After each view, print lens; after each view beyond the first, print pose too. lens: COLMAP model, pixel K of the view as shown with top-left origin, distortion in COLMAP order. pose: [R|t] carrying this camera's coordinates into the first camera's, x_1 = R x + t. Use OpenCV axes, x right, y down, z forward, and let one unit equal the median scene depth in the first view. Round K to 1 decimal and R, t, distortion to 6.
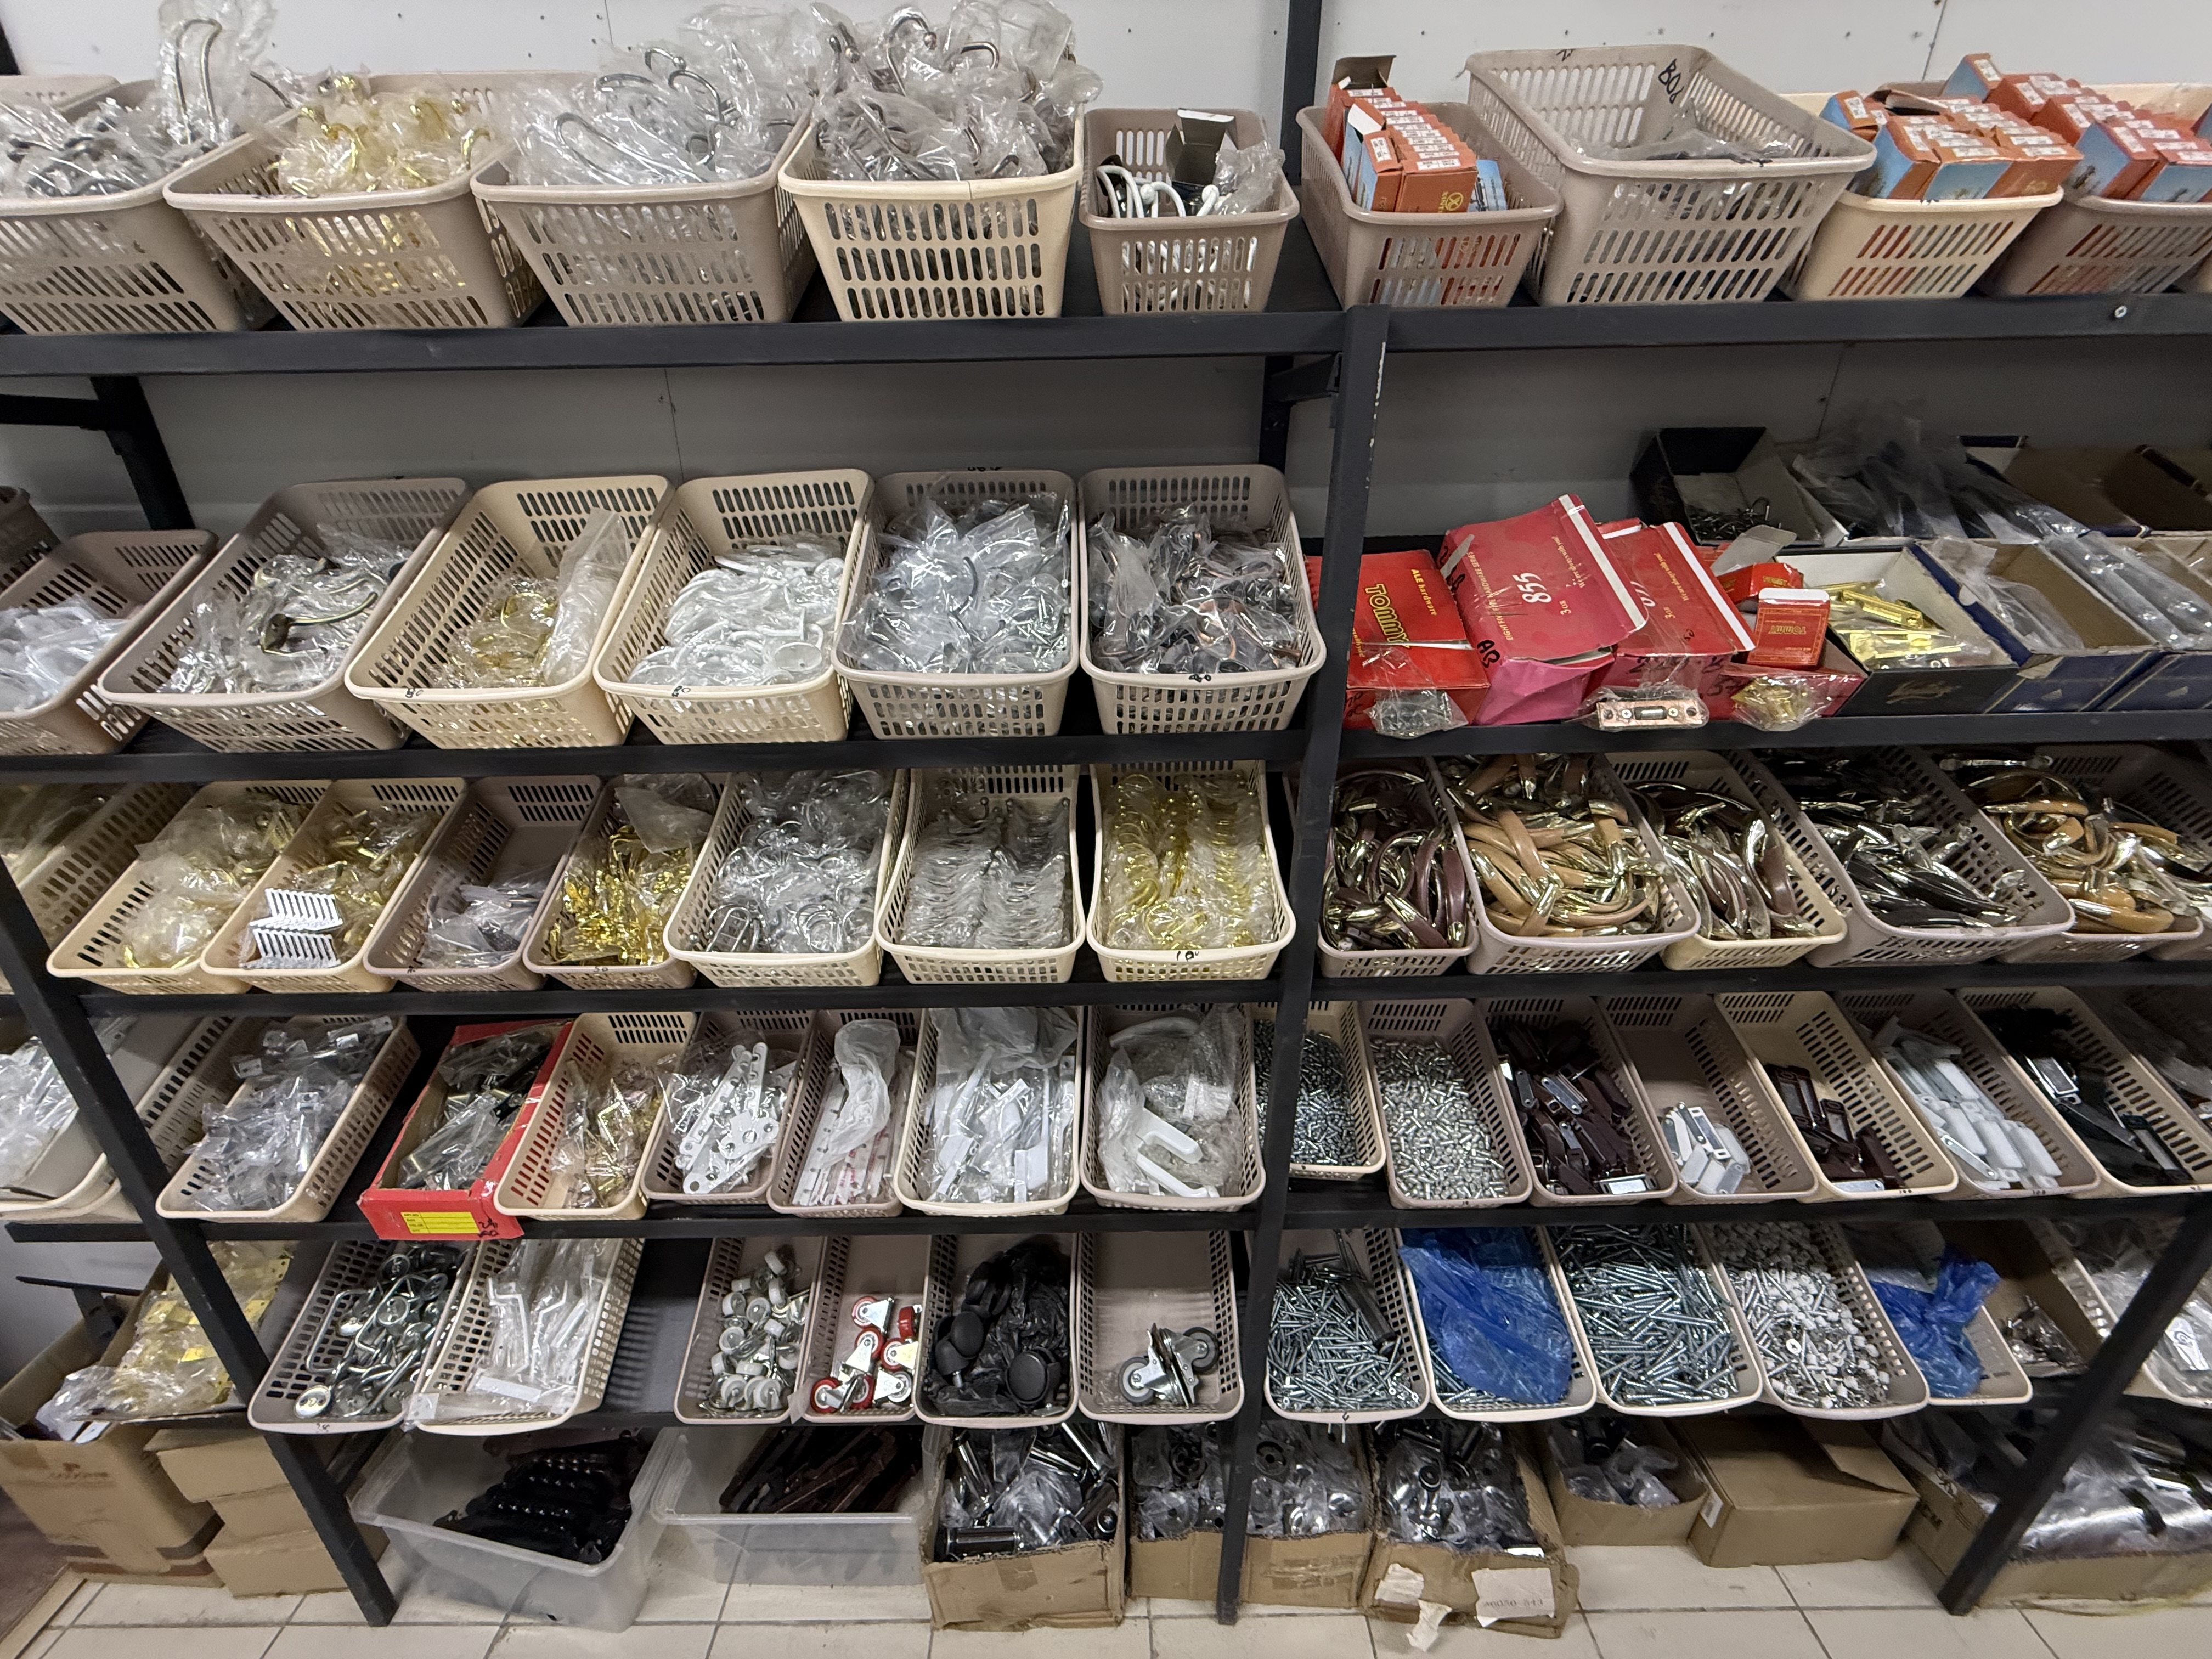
lens RADIAL K [[887.1, 0, 1106.0], [0, 887.1, 829.5], [0, 0, 1]] dist [0.001166, 0.000629]
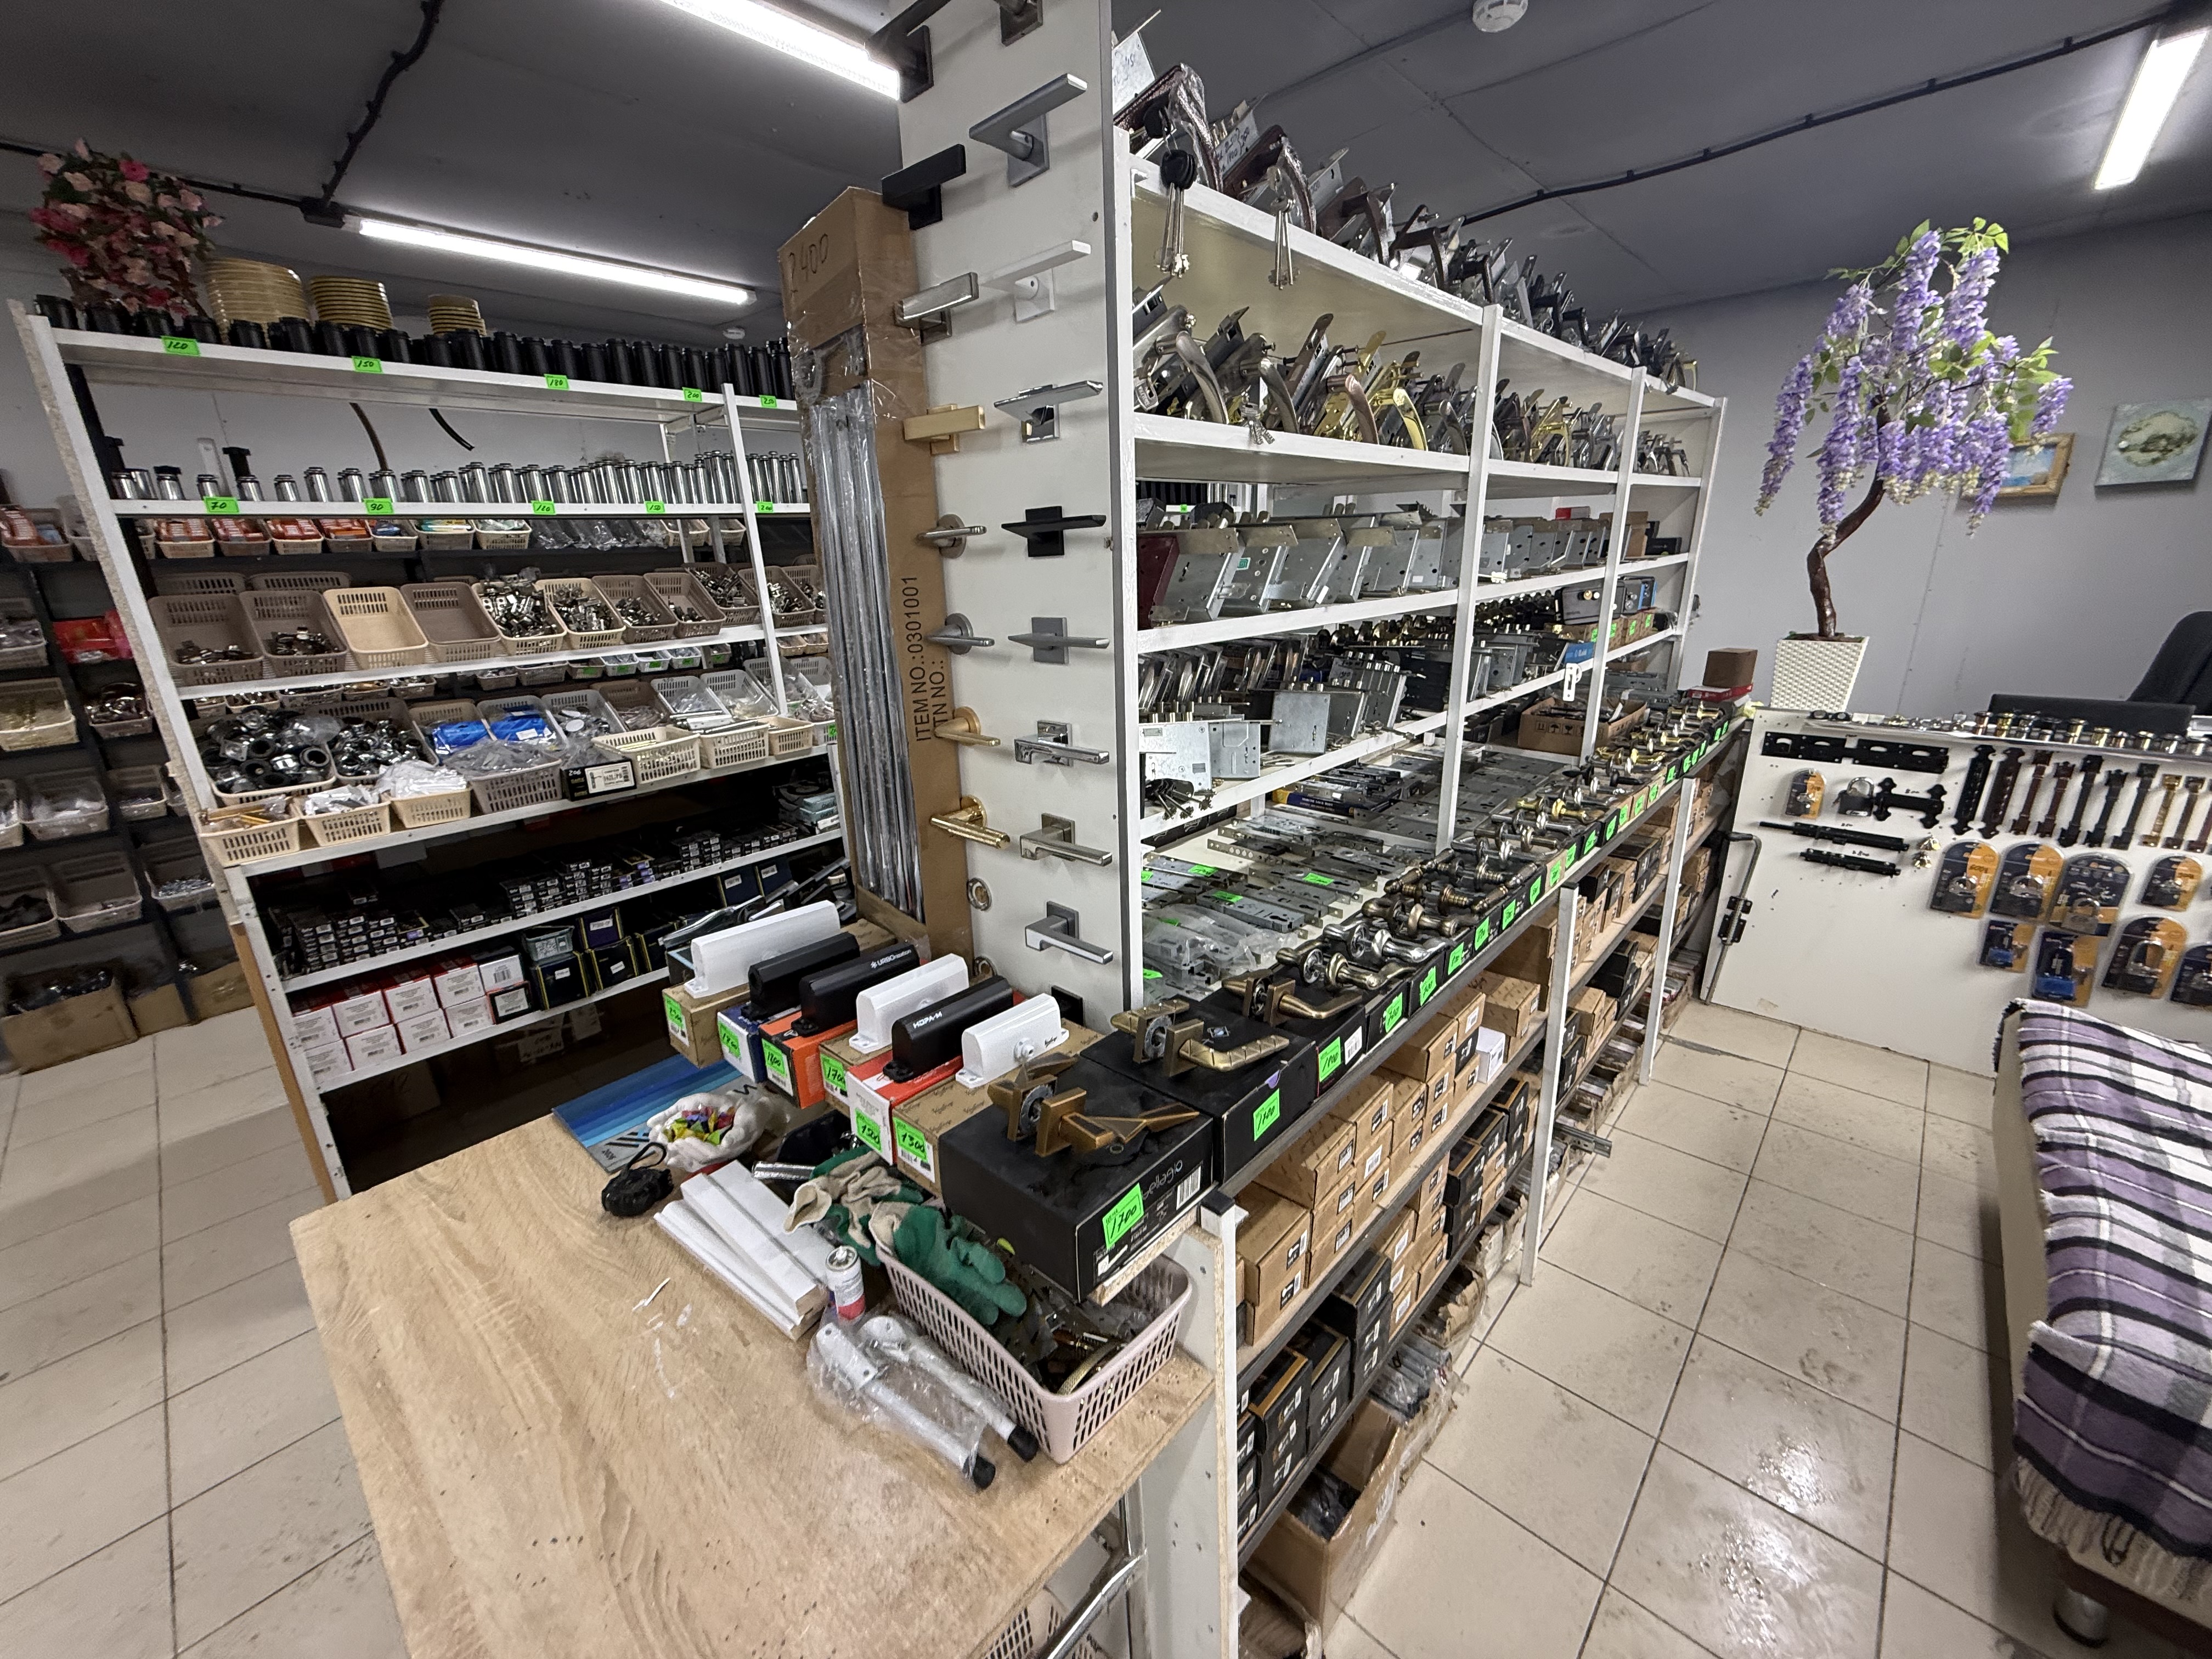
lens RADIAL K [[887.1, 0, 1106.0], [0, 887.1, 829.5], [0, 0, 1]] dist [0.001166, 0.000629]
pose [[0.697341, -0.237771, 0.676151, 0.583669], [0.309769, 0.950696, 0.014838, 1.781642], [-0.646342, 0.199103, 0.736614, -4.293025]]
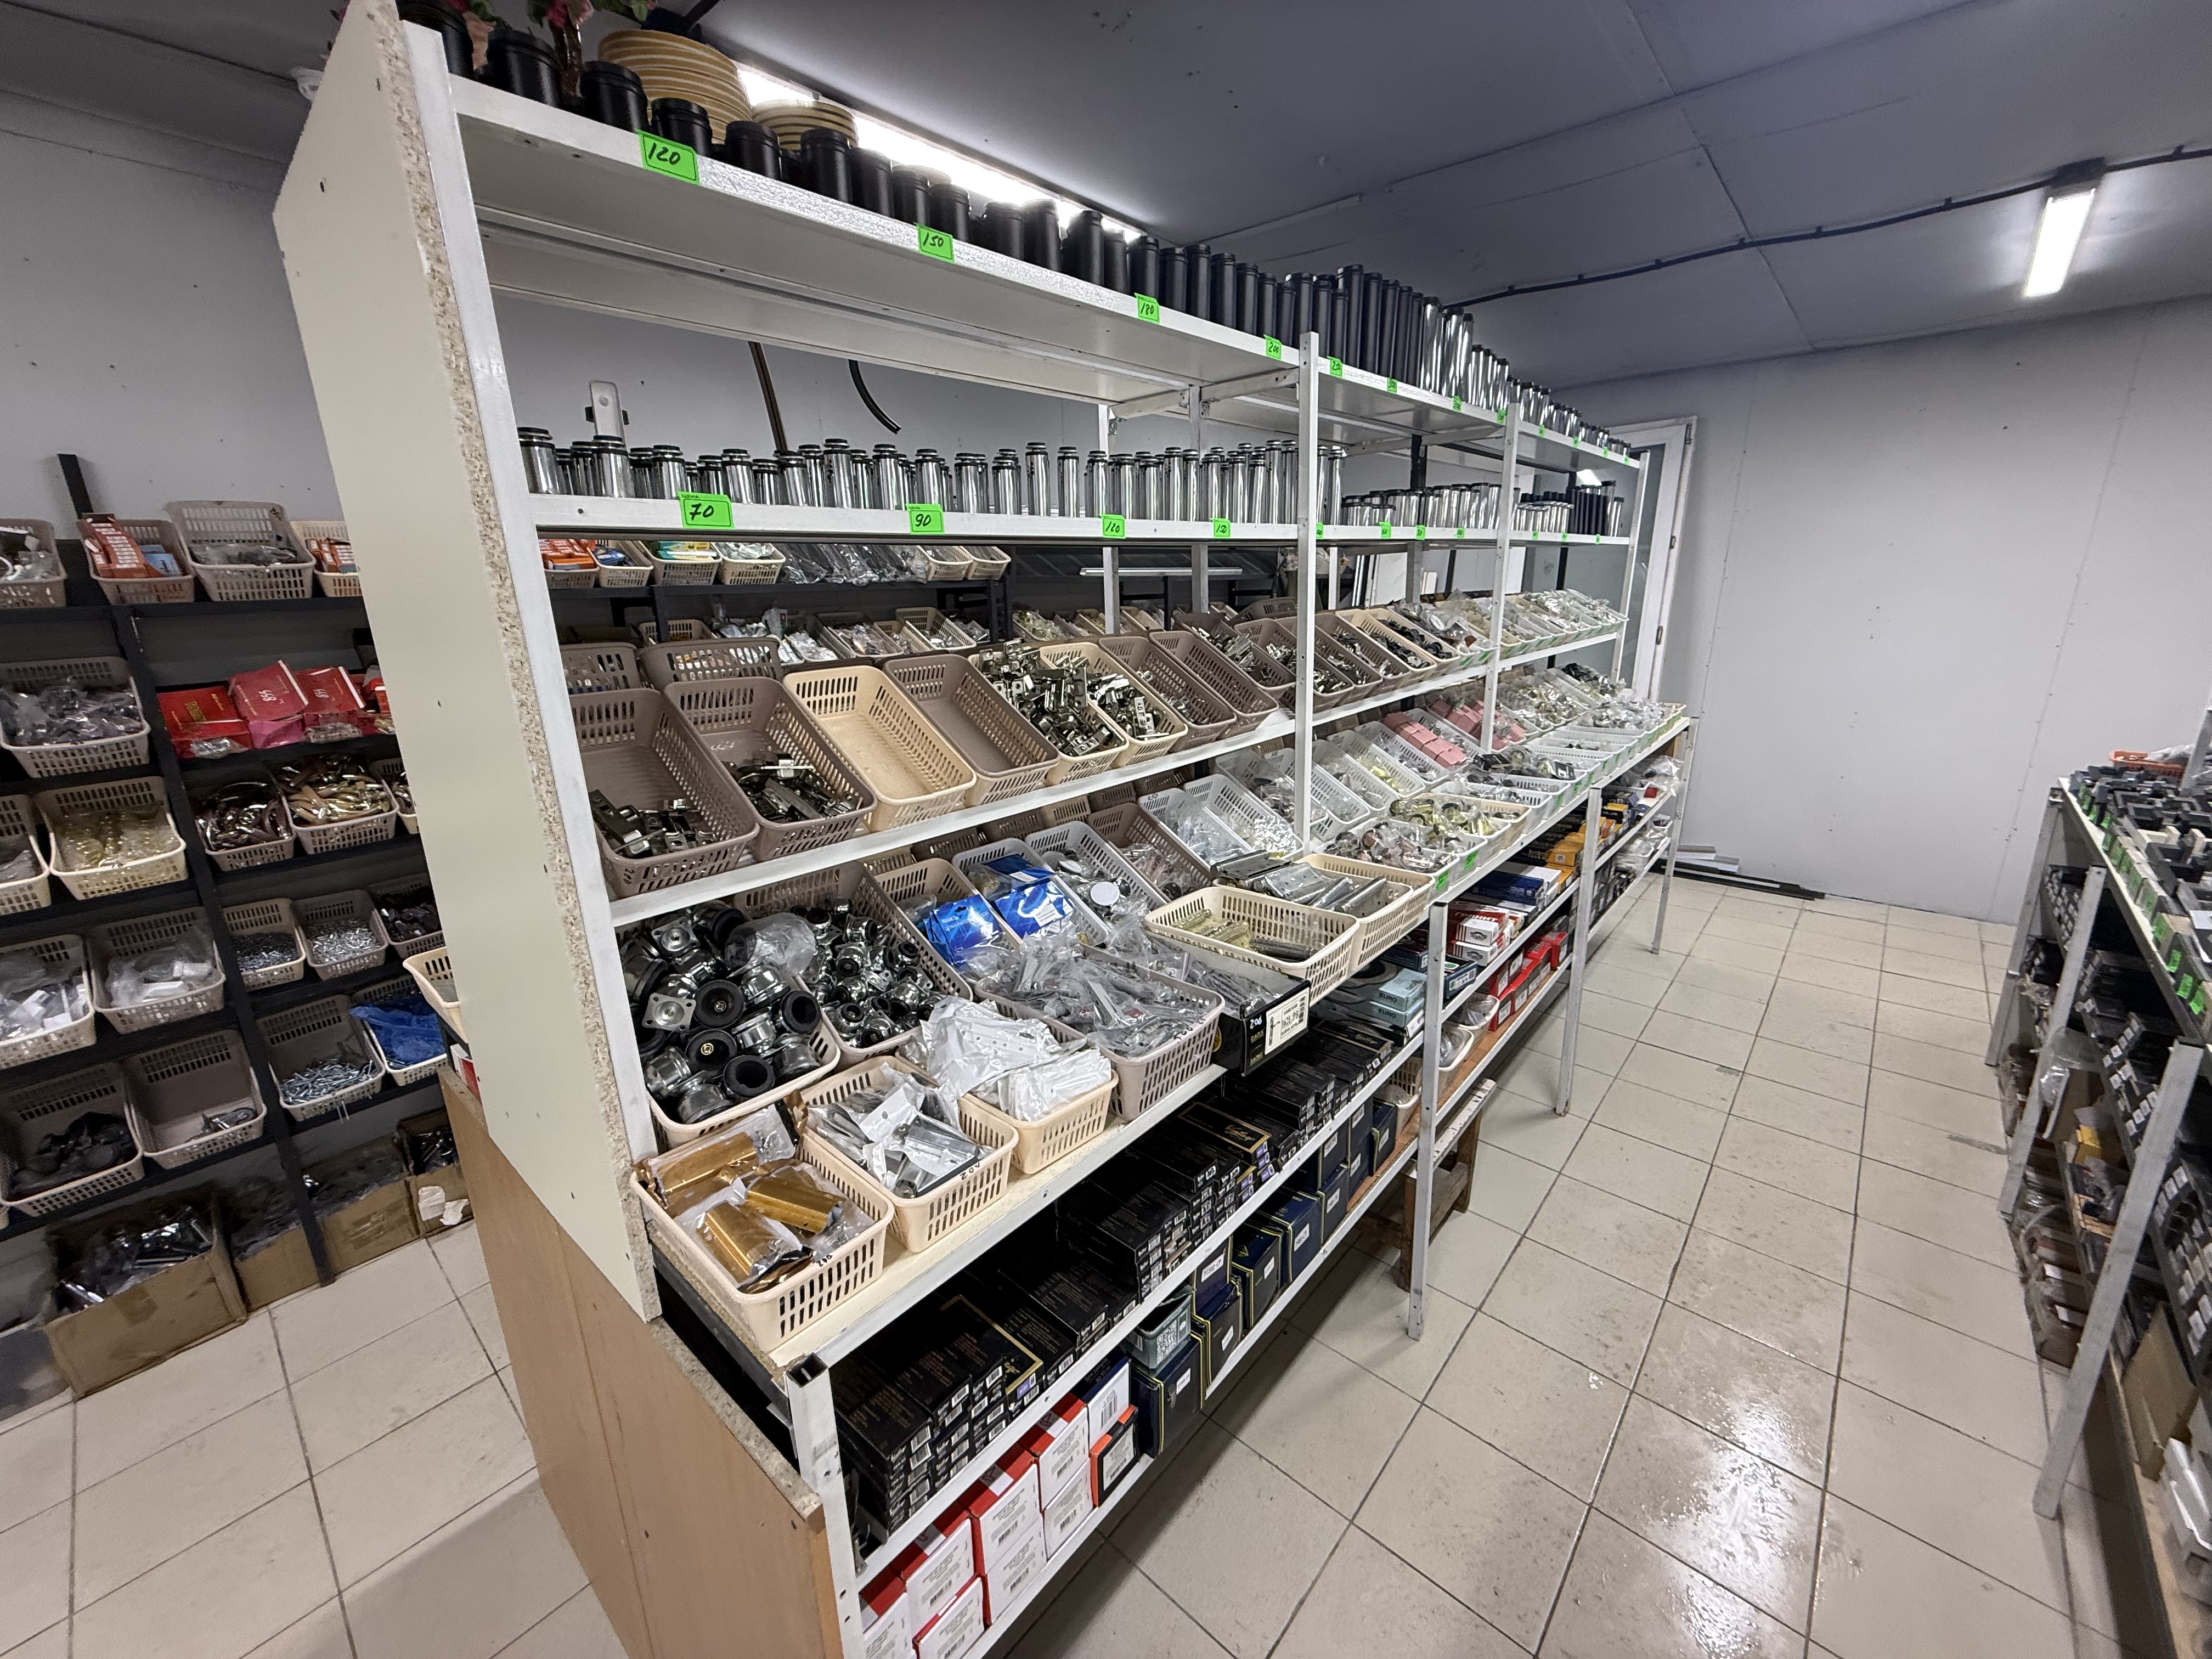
lens RADIAL K [[885.5, 0, 1104.2], [0, 885.5, 832.2], [0, 0, 1]] dist [-0.001017, 0.000301]
pose [[0.680663, -0.216772, 0.699791, 0.235729], [0.305638, 0.952145, -0.002342, 0.814263], [-0.665795, 0.215477, 0.714344, -2.260378]]
